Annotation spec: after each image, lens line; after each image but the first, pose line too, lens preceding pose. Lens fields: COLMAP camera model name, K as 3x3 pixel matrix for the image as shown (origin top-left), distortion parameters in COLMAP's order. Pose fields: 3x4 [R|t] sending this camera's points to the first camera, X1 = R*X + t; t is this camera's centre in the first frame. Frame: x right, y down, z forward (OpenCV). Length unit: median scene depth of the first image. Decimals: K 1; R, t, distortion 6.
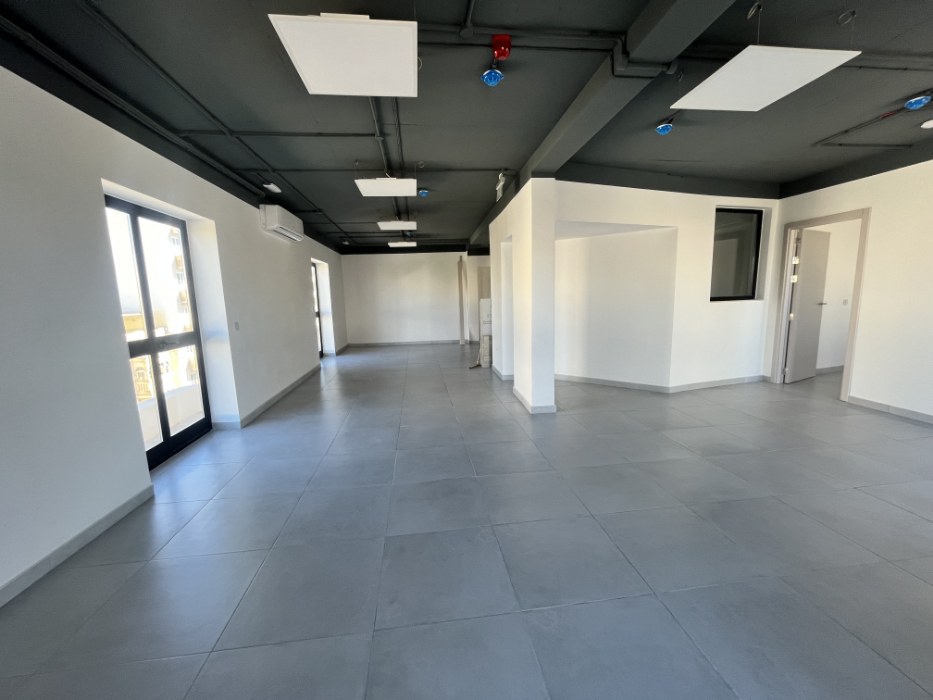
lens RADIAL K [[377.2, 0, 466.5], [0, 377.2, 350.0], [0, 0, 1]] dist [0.000060, 0.000090]
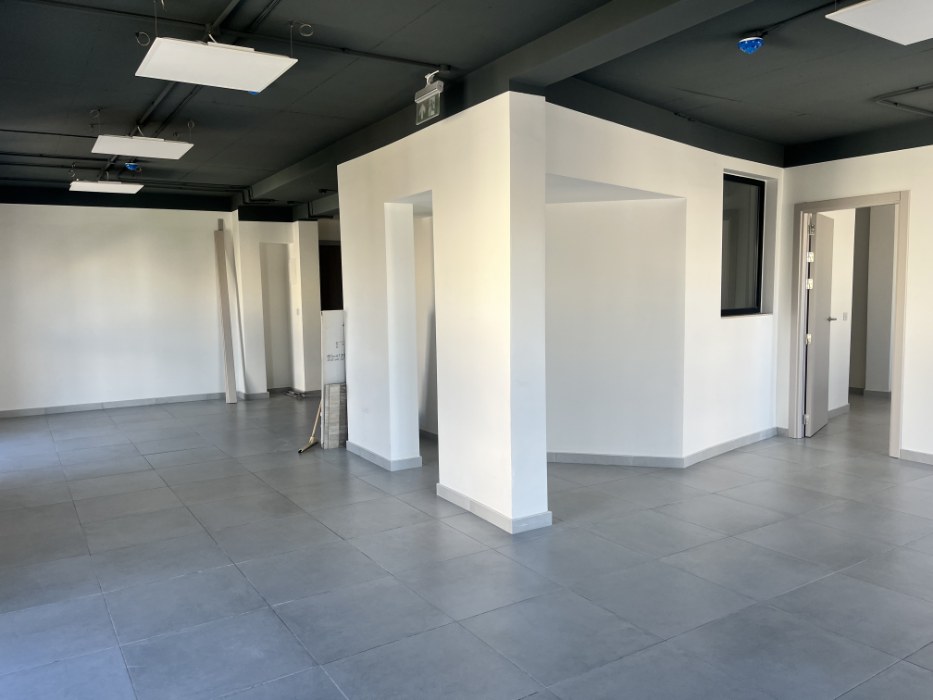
lens RADIAL K [[704.2, 0, 466.5], [0, 704.2, 350.0], [0, 0, 1]] dist [0.054866, -0.067143]
pose [[0.900253, -0.022080, 0.434807, -0.255173], [0.052518, 0.996928, -0.058110, -0.025495], [-0.432188, 0.075149, 0.898647, 0.114409]]
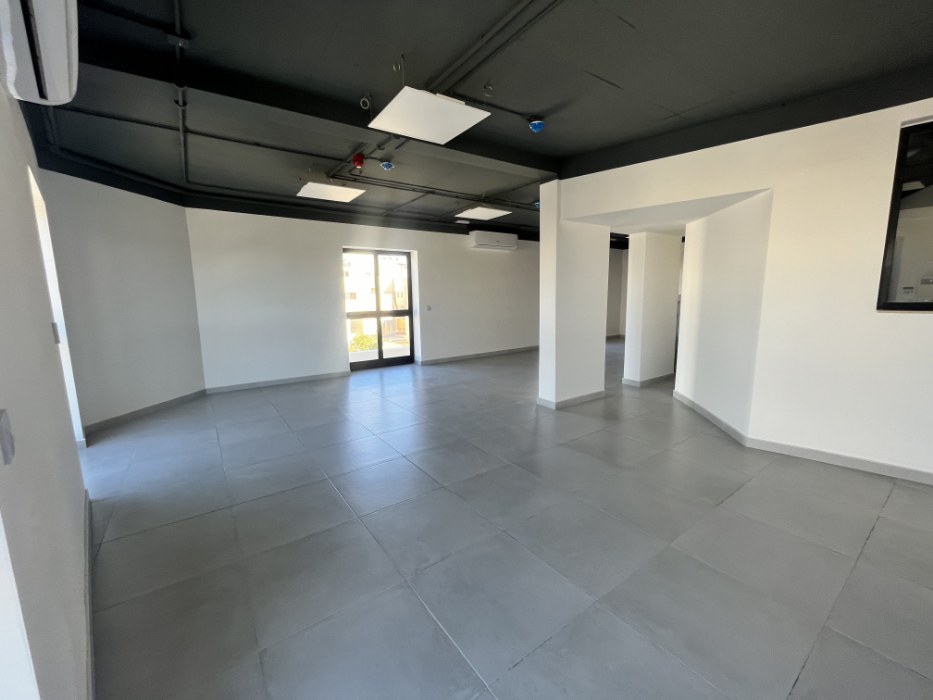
lens RADIAL K [[377.2, 0, 466.5], [0, 377.2, 350.0], [0, 0, 1]] dist [0.000060, 0.000090]
pose [[0.478013, 0.148502, -0.865708, 0.819022], [-0.126131, 0.986995, 0.099662, -0.053926], [0.869249, 0.061553, 0.490527, 0.240324]]
